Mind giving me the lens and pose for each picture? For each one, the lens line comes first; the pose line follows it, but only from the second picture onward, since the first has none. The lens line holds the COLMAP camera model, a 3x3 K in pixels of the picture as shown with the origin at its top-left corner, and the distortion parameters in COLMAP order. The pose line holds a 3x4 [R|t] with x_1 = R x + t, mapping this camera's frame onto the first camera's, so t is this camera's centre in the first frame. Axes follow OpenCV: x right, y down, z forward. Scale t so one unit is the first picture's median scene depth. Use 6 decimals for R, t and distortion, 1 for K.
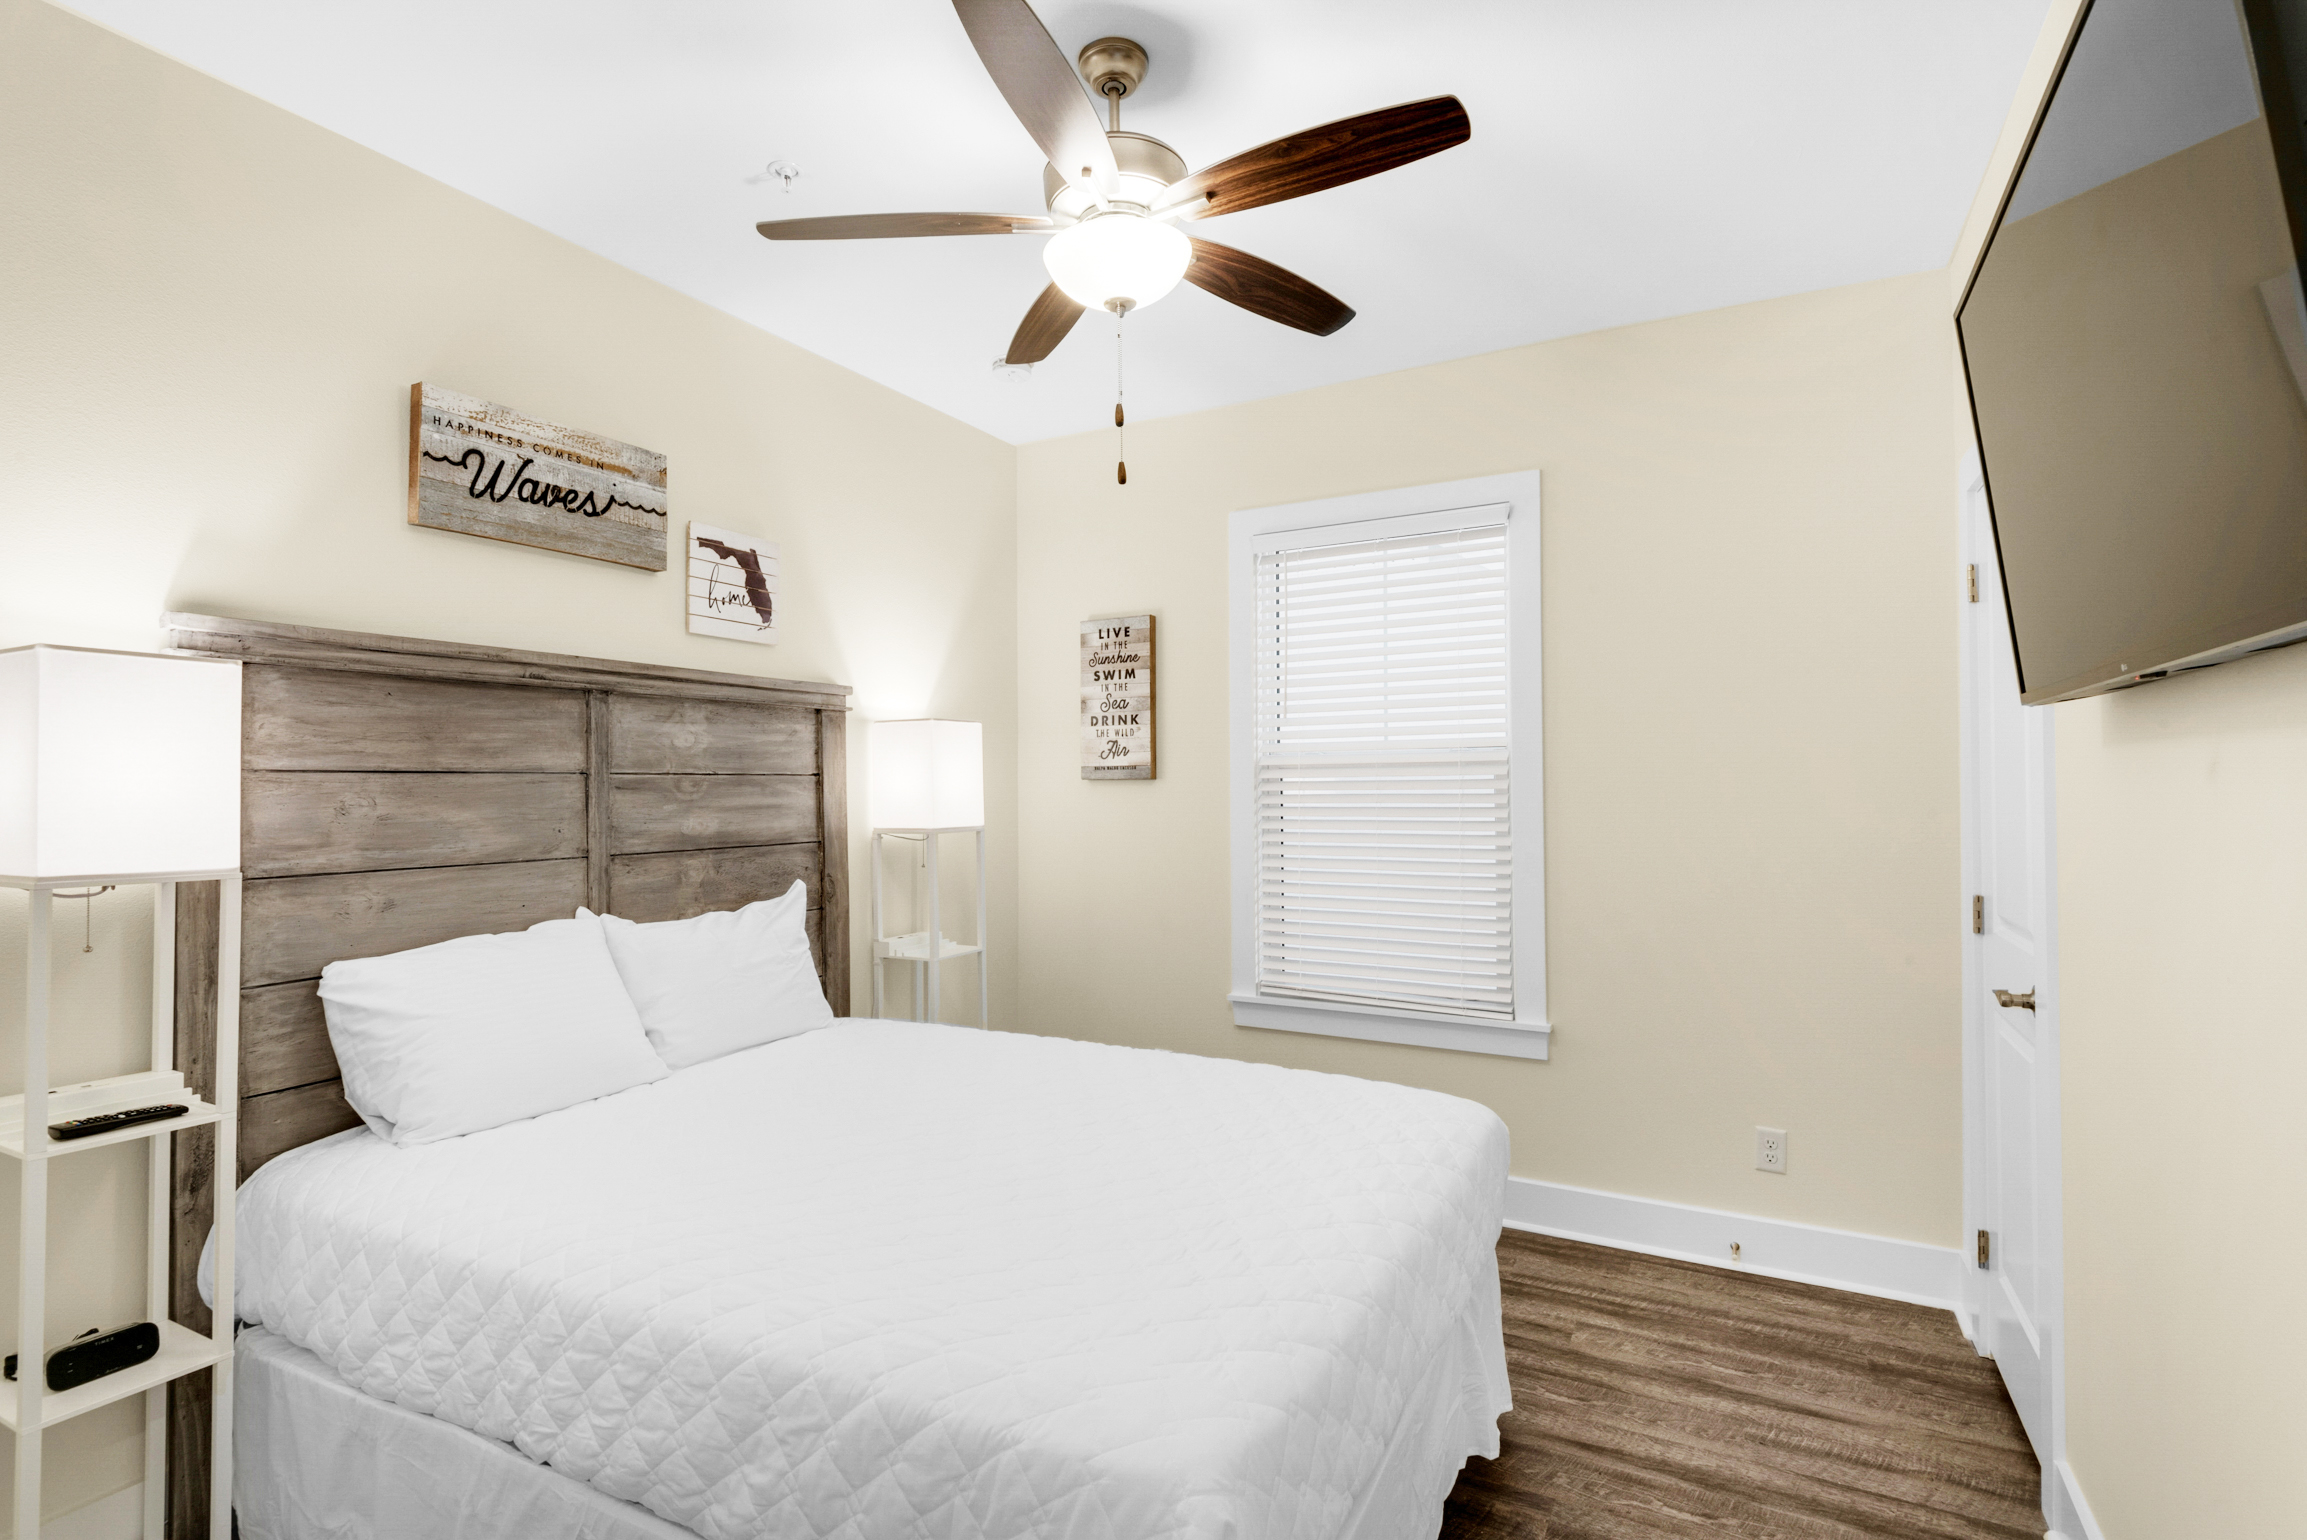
lens RADIAL K [[1051.3, 0, 1153.5], [0, 1051.3, 770.0], [0, 0, 1]] dist [0.000406, -0.013404]
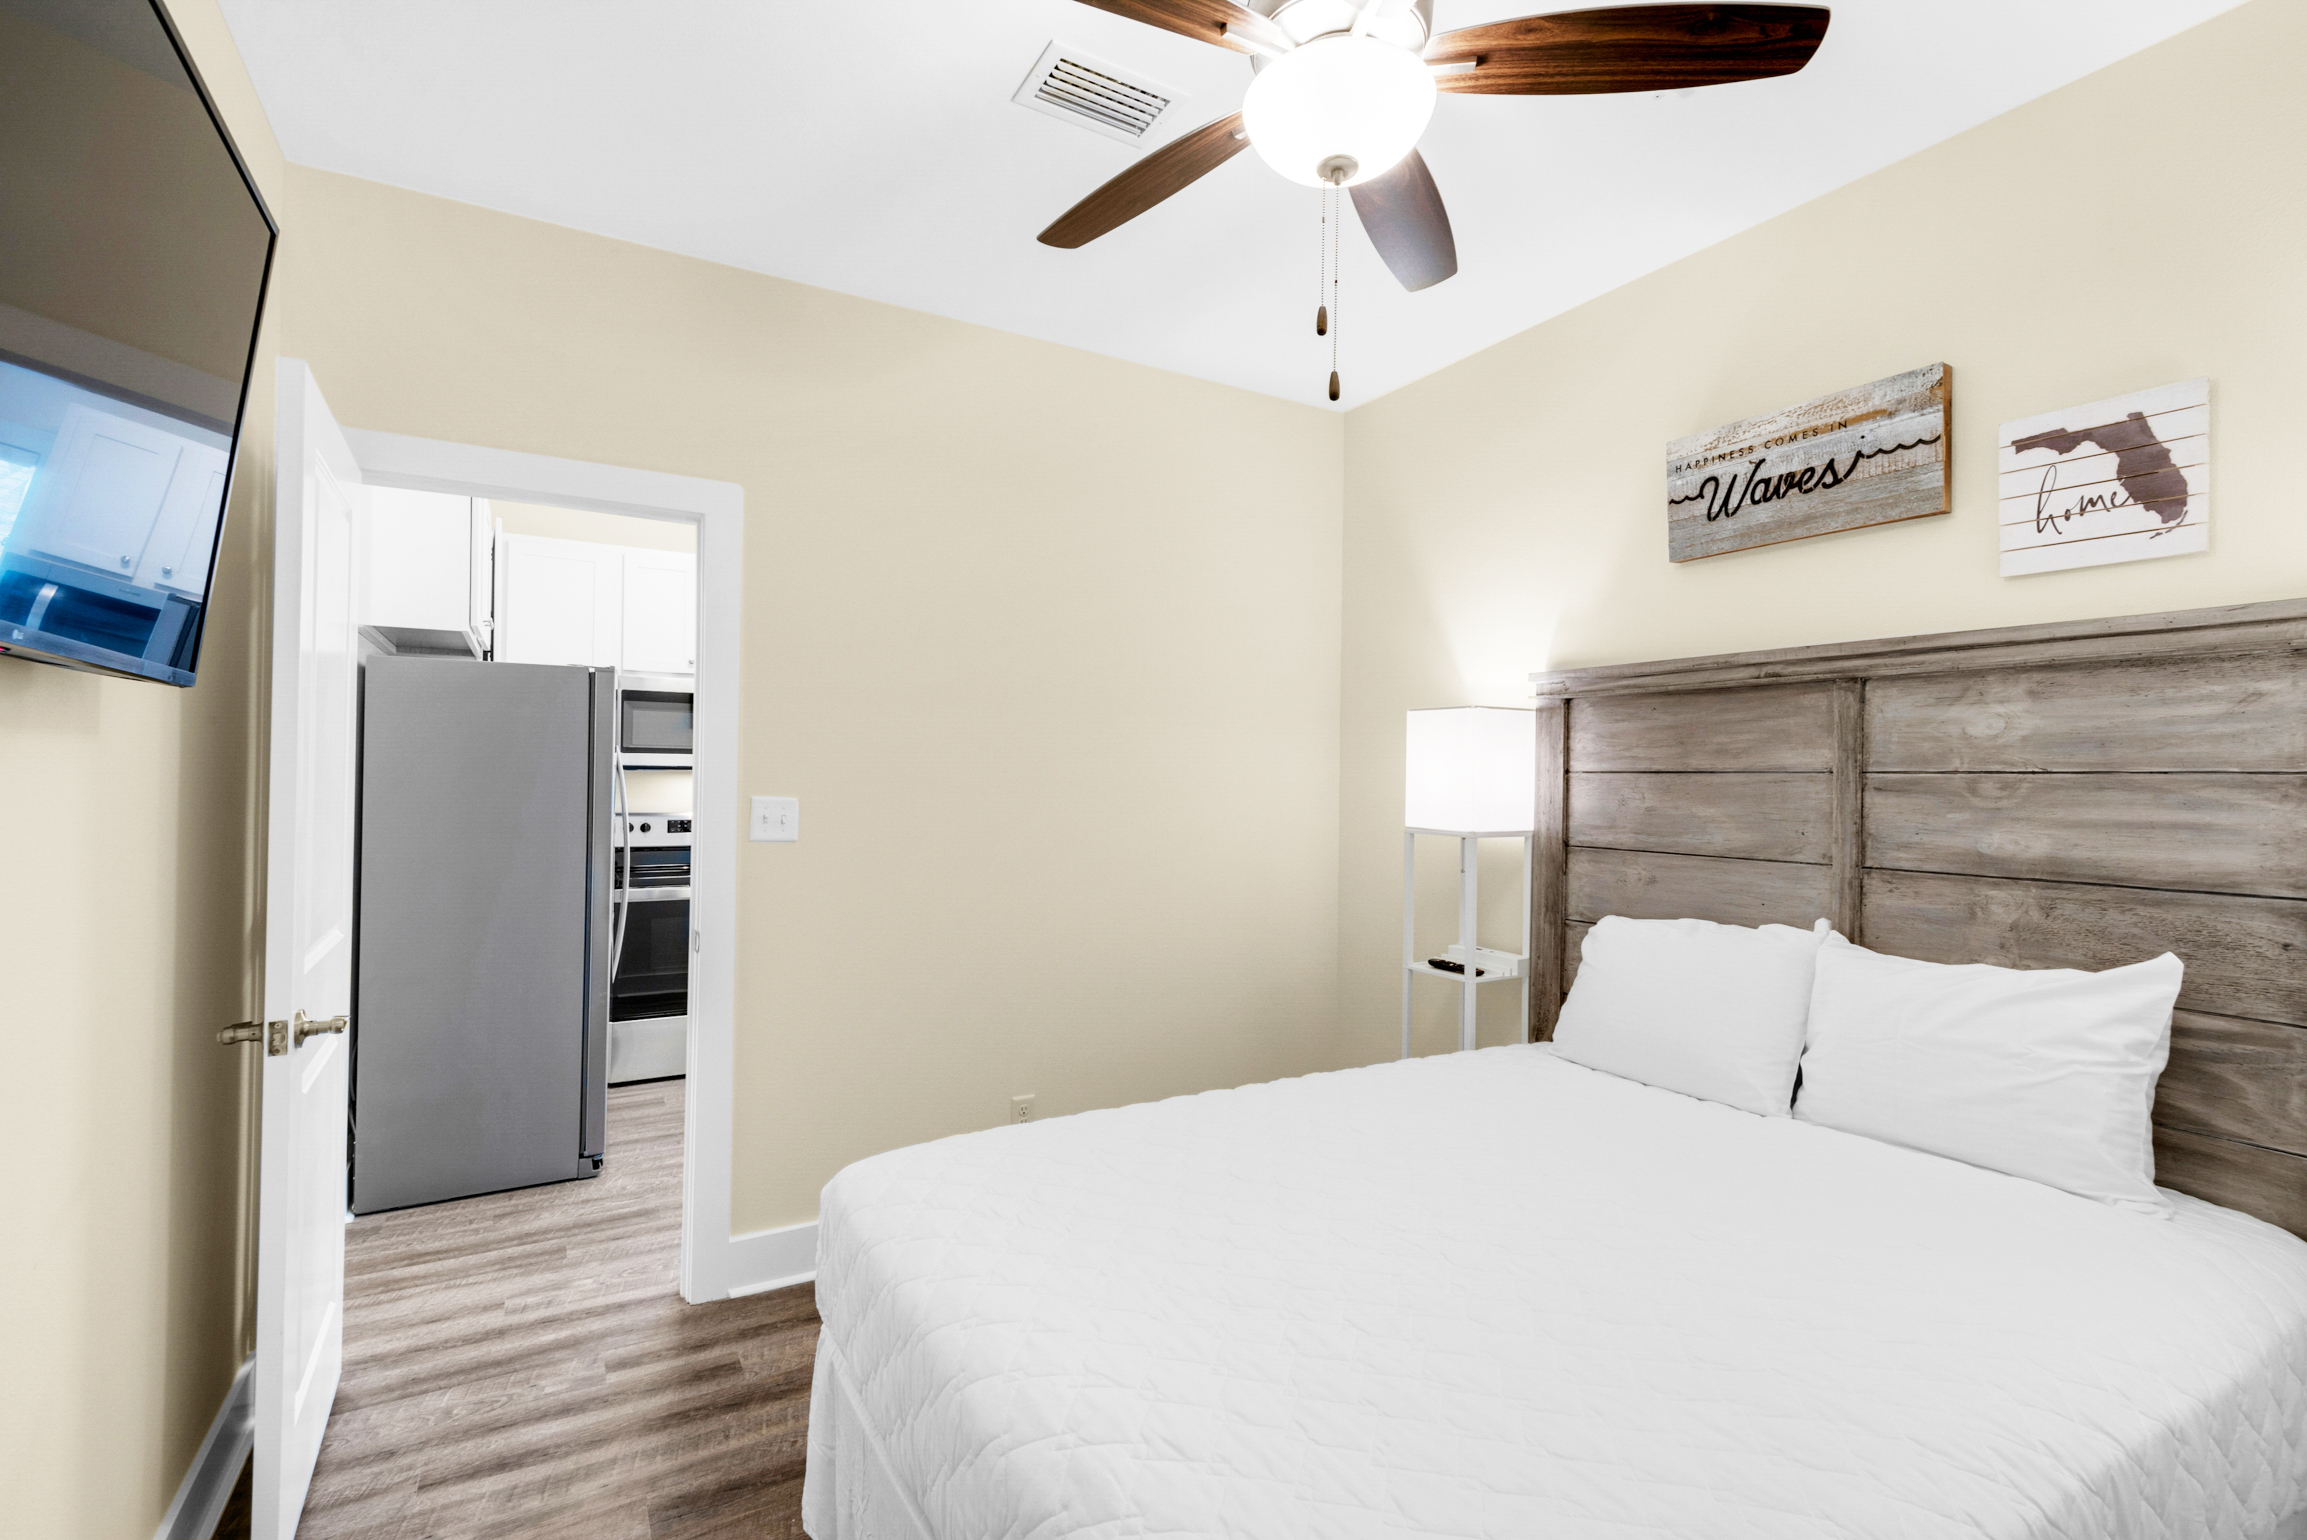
lens RADIAL K [[1030.1, 0, 1153.5], [0, 1030.1, 770.0], [0, 0, 1]] dist [0.000236, -0.000139]
pose [[-0.513979, -0.007243, -0.857772, 0.525797], [0.003298, 0.999940, -0.010420, 0.008532], [0.857796, -0.008185, -0.513924, 0.965173]]
